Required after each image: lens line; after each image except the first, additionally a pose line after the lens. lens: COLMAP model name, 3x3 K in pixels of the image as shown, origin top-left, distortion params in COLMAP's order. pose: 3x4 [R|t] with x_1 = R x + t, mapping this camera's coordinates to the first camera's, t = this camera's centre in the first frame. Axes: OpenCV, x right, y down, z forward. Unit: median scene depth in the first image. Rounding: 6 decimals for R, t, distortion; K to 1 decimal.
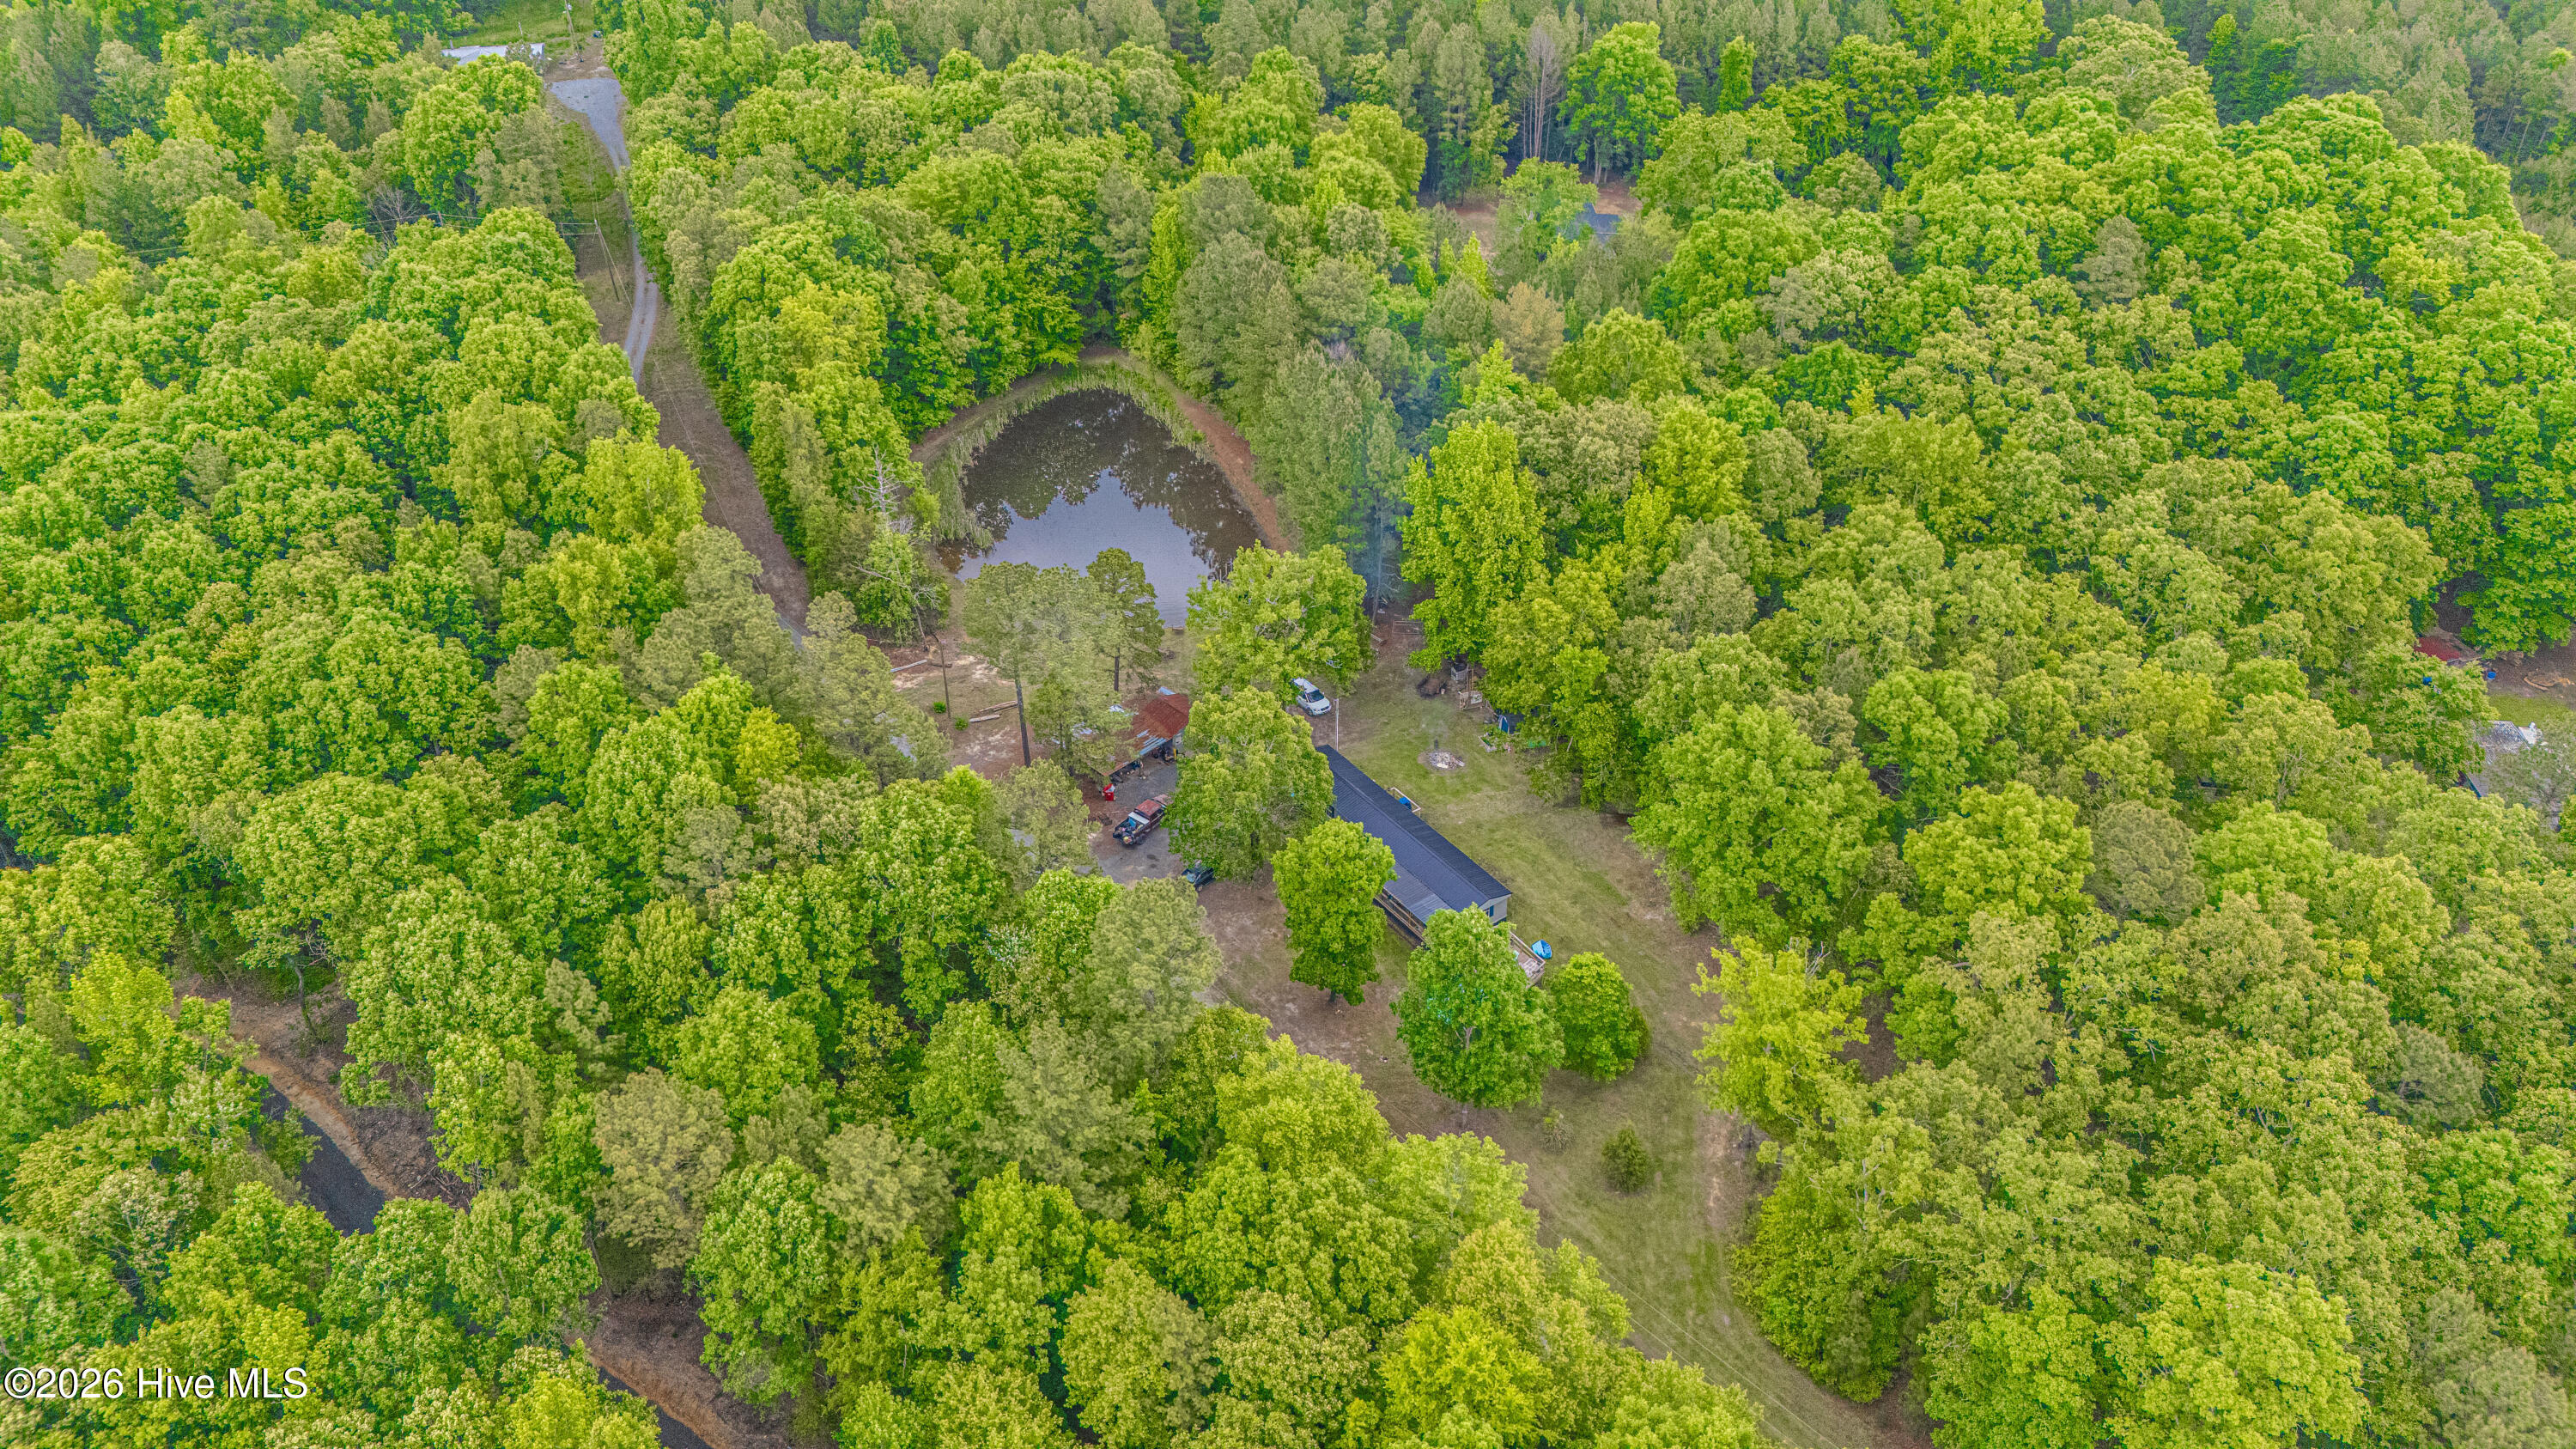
lens RADIAL K [[1931.8, 0, 1288.0], [0, 1931.8, 724.5], [0, 0, 1]] dist [0.061440, -0.053820]
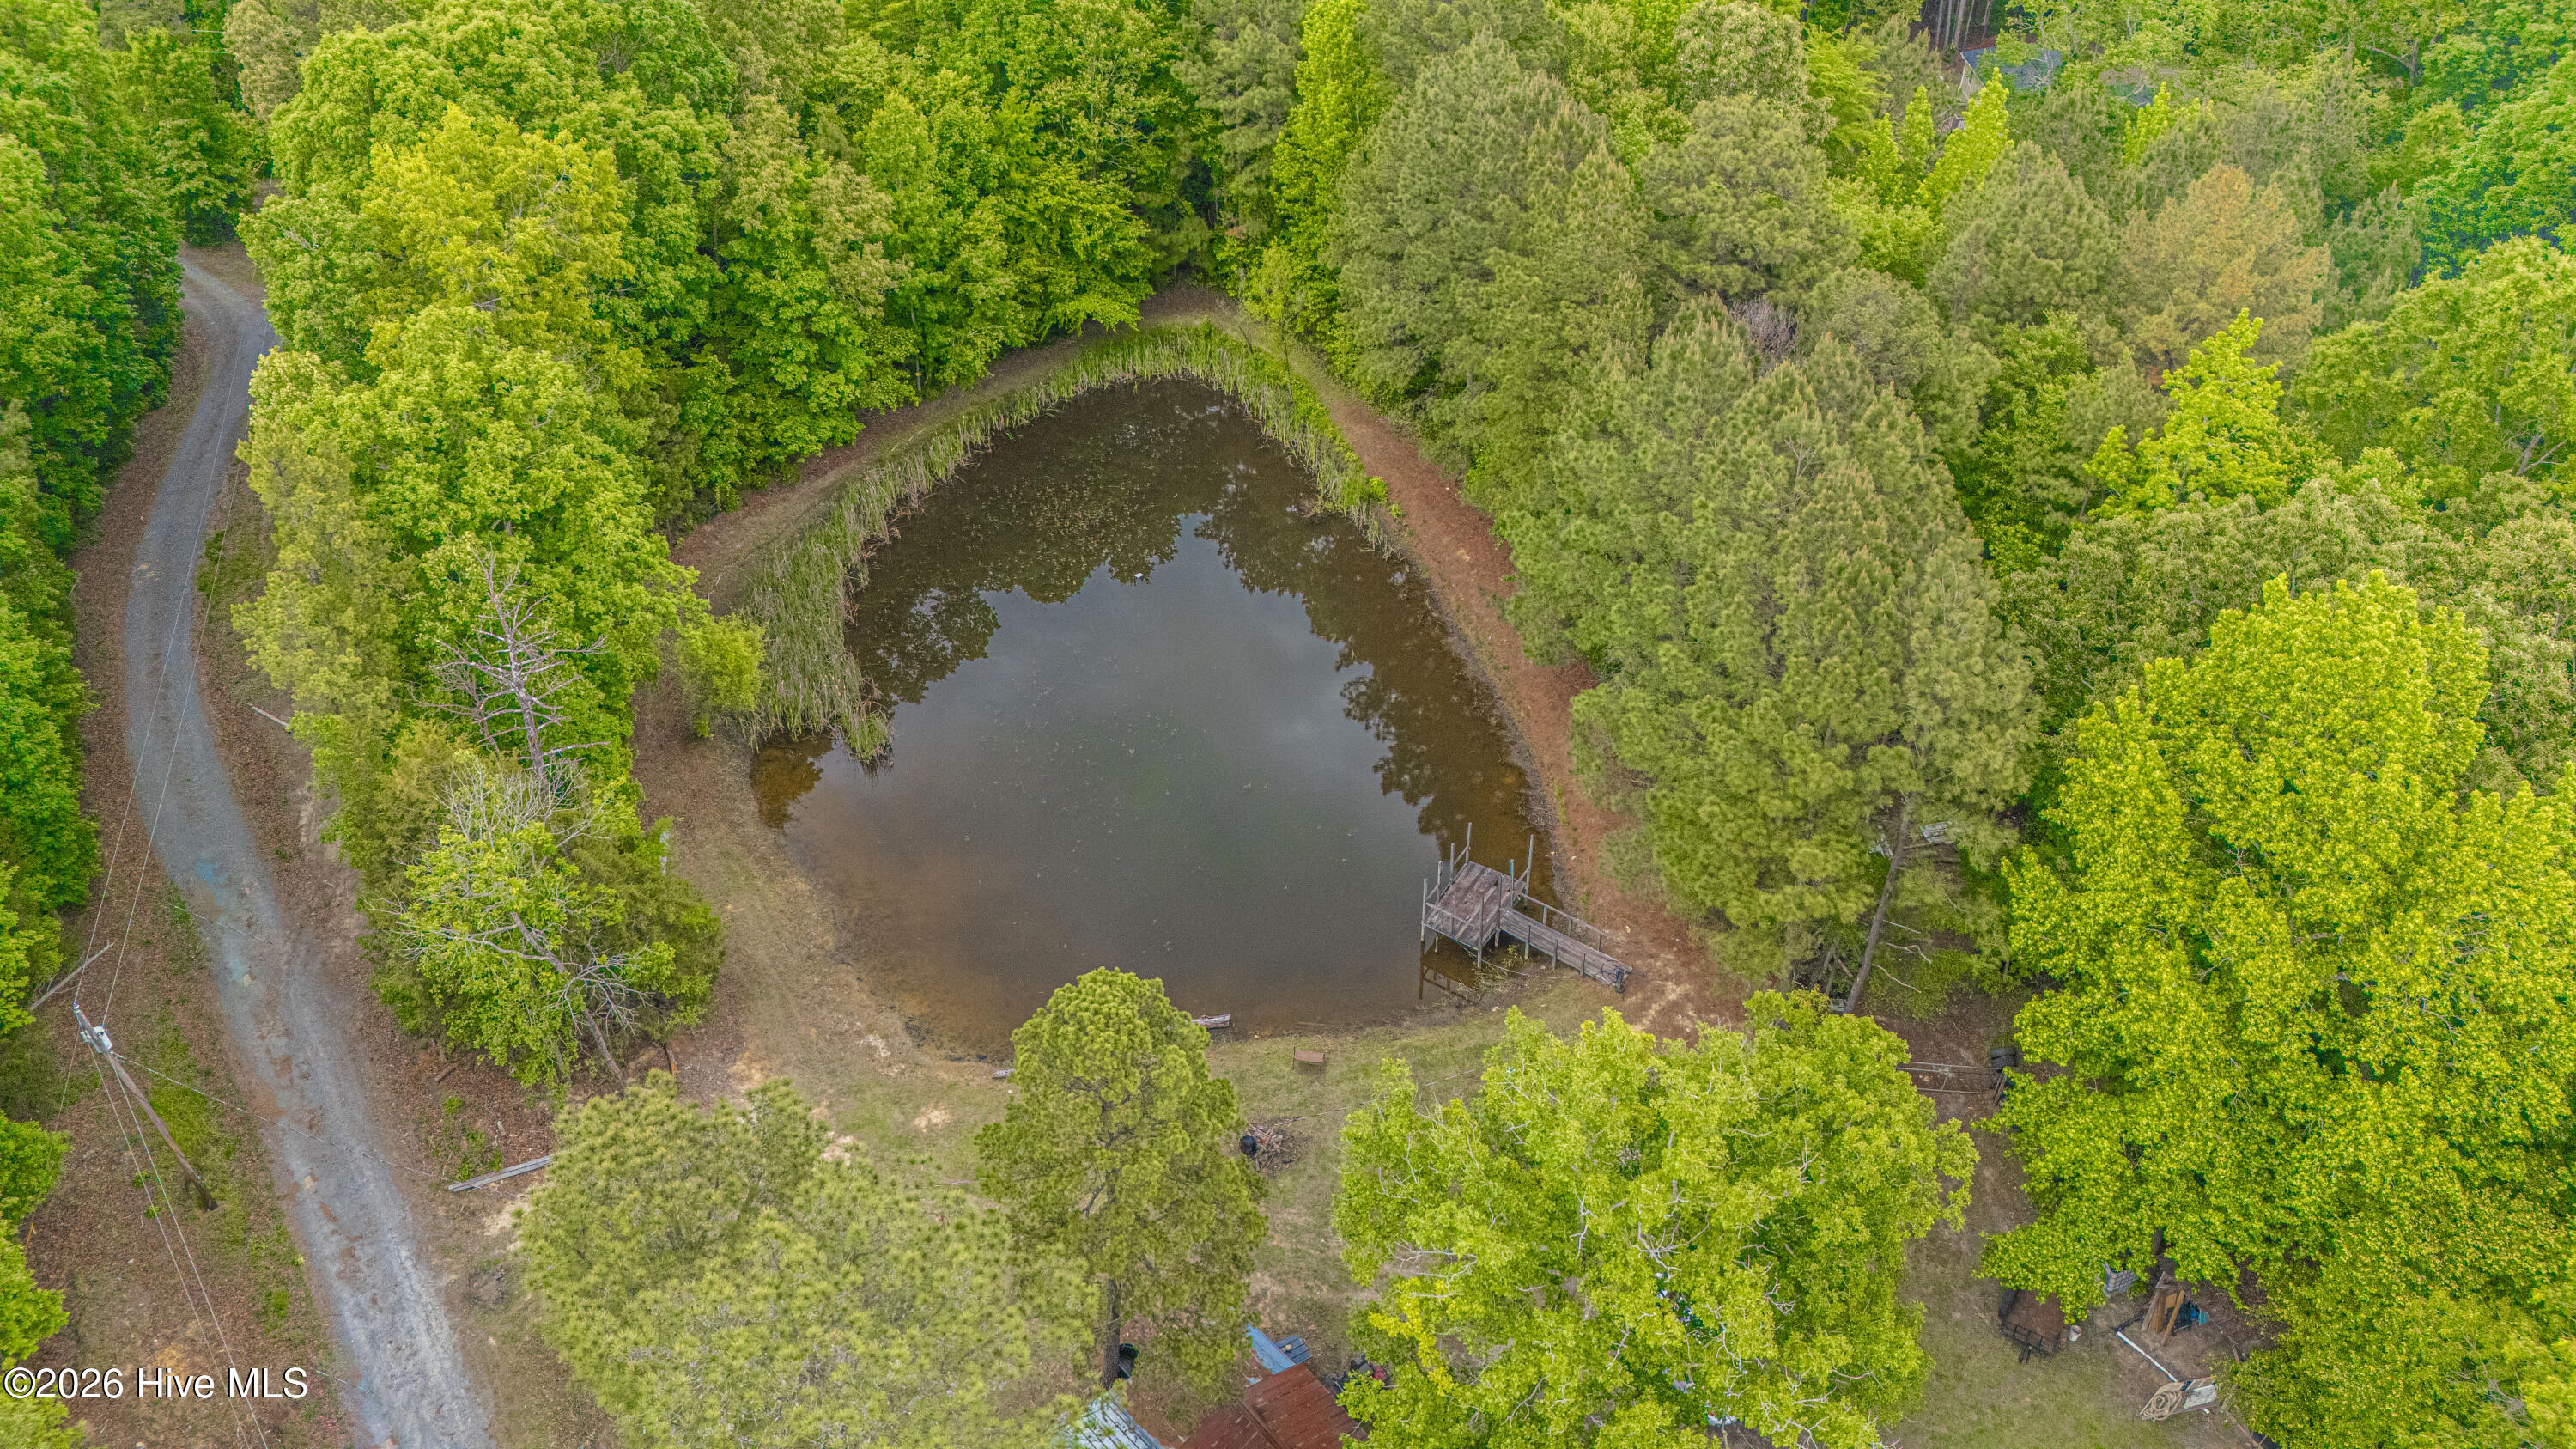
lens RADIAL K [[1931.8, 0, 1288.0], [0, 1931.8, 724.5], [0, 0, 1]] dist [0.061440, -0.053820]
pose [[0.996459, 0.052658, -0.065547, -0.033302], [-0.050730, 0.998239, 0.030734, -0.105291], [0.067050, -0.027300, 0.997376, 0.525785]]
